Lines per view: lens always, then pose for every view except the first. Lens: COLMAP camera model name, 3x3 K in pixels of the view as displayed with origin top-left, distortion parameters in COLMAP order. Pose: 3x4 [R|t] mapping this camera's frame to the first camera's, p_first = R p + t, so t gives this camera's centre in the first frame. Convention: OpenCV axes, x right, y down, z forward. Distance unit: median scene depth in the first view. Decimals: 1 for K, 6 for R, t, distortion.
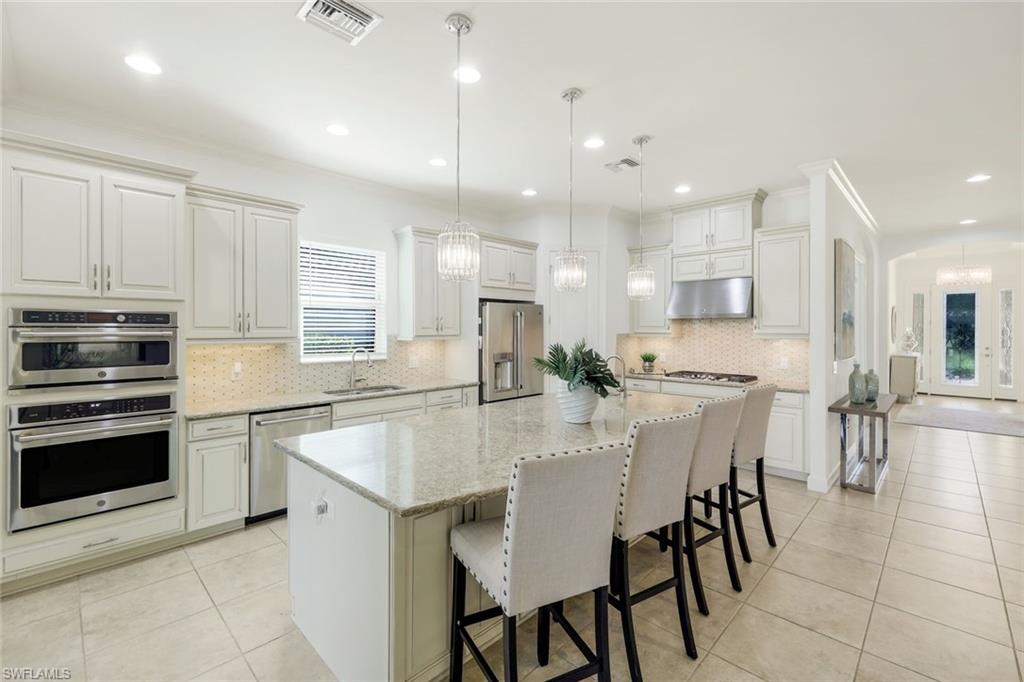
lens RADIAL K [[444.4, 0, 501.7], [0, 444.4, 332.5], [0, 0, 1]] dist [0.001588, -0.000126]
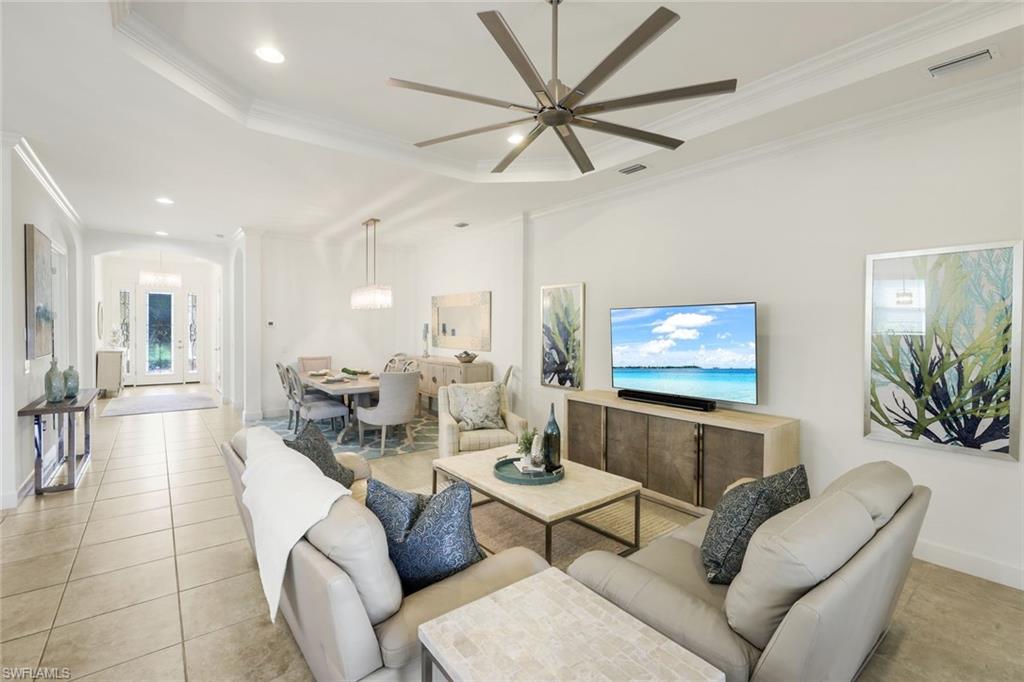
lens RADIAL K [[444.4, 0, 501.7], [0, 444.4, 332.5], [0, 0, 1]] dist [0.001588, -0.000126]
pose [[0.115282, -0.012238, 0.993257, -0.039968], [0.003222, 0.999923, 0.011946, 0.001075], [-0.993328, 0.001823, 0.115312, -0.067691]]
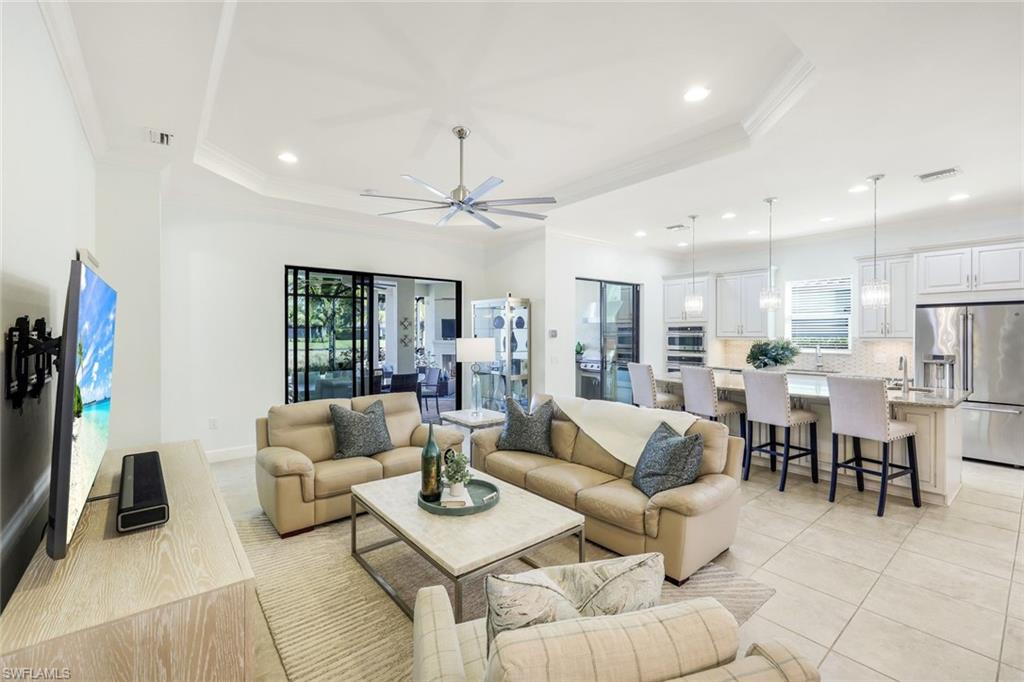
lens RADIAL K [[444.4, 0, 501.7], [0, 444.4, 332.5], [0, 0, 1]] dist [0.001588, -0.000126]
pose [[-0.122343, 0.000239, -0.992488, 1.122943], [-0.001720, 0.999998, 0.000453, -0.004018], [0.992486, 0.001763, -0.122342, 0.084972]]
